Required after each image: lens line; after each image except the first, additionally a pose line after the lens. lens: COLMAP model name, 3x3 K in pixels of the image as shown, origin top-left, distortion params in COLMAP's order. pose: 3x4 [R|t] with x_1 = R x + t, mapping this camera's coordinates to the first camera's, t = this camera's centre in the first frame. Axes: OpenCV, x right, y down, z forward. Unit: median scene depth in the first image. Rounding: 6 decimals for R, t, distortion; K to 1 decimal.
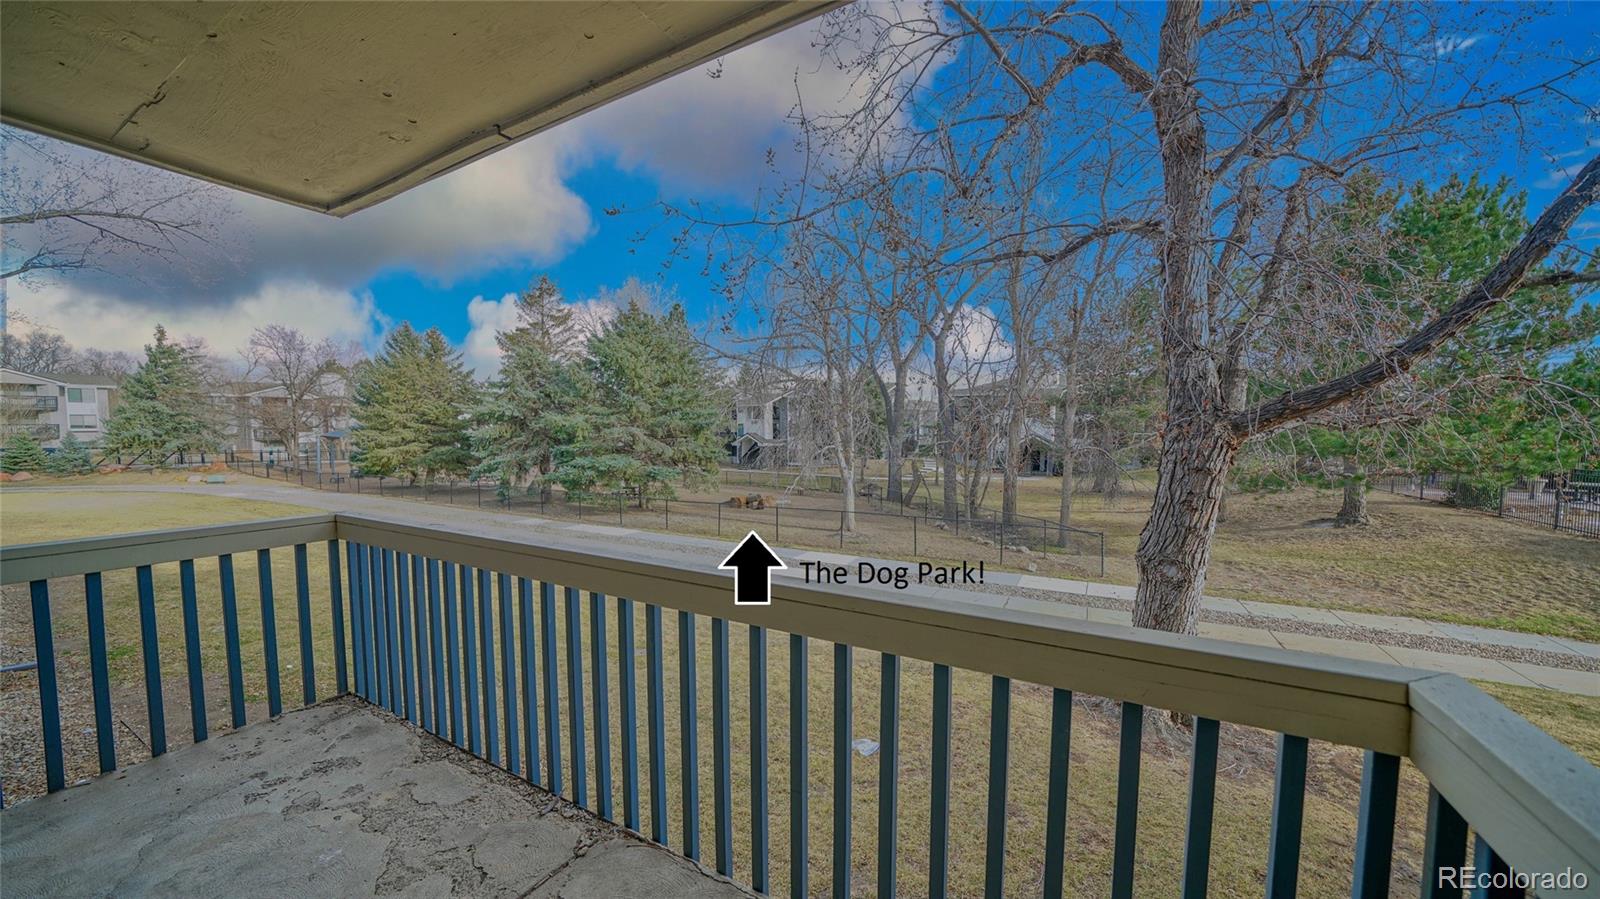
lens RADIAL K [[553.6, 0, 807.6], [0, 553.6, 457.8], [0, 0, 1]] dist [-0.019228, 0.000888]
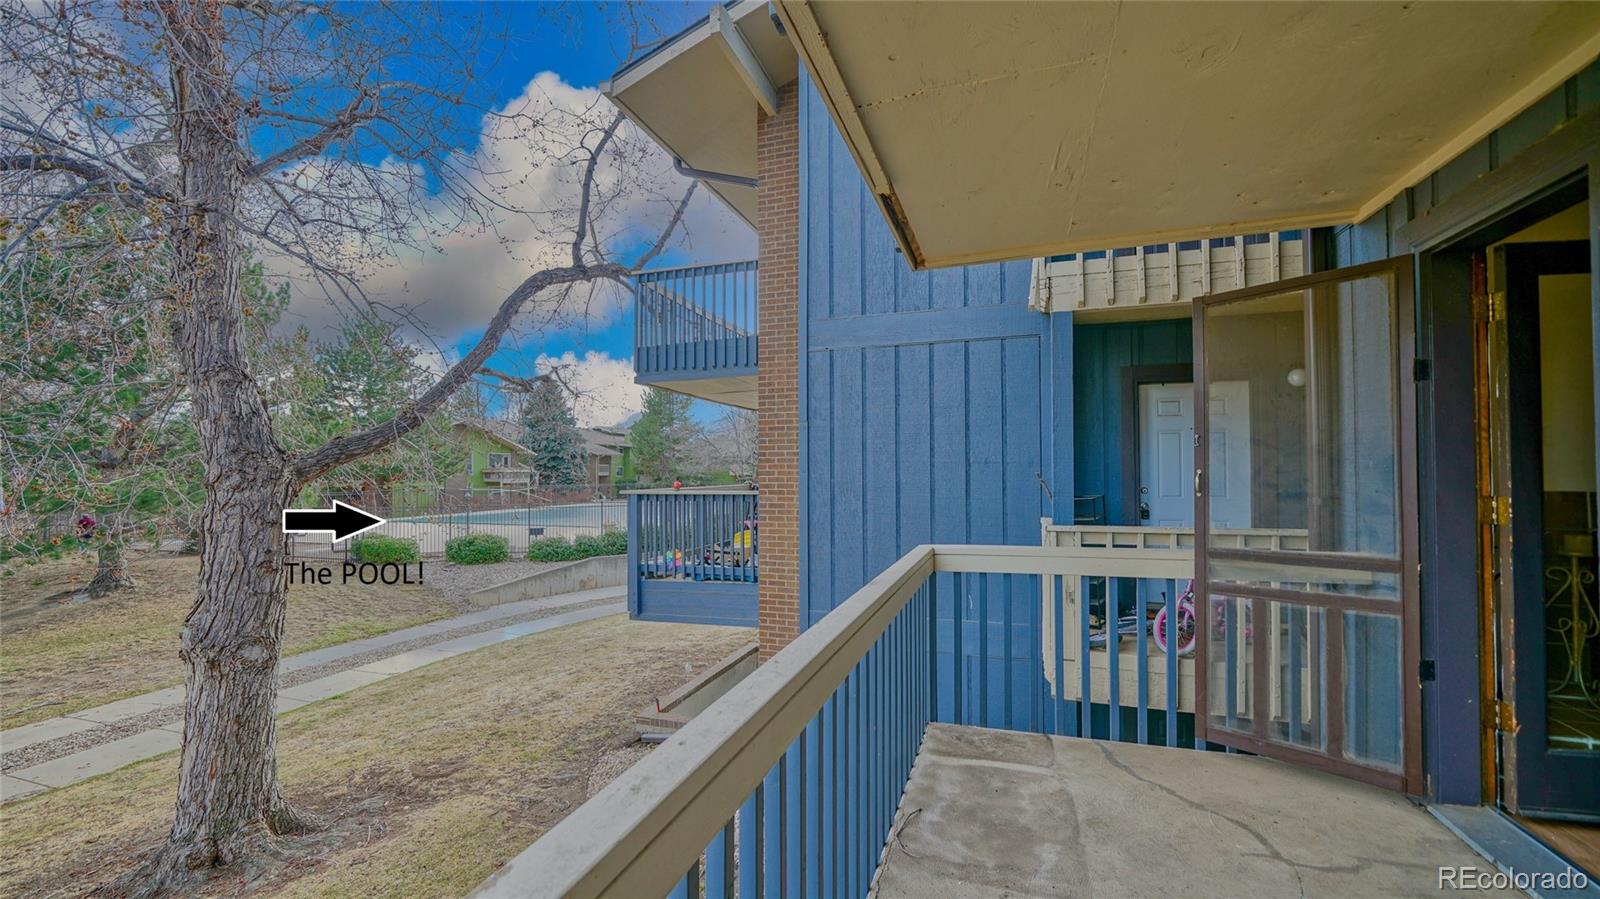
lens RADIAL K [[596.6, 0, 807.0], [0, 596.6, 455.4], [0, 0, 1]] dist [0.000936, 0.000032]
pose [[-0.139203, 0.024970, 0.989949, -0.214124], [0.062926, 0.997885, -0.016322, -0.010342], [-0.988263, 0.060021, -0.140480, 0.209324]]
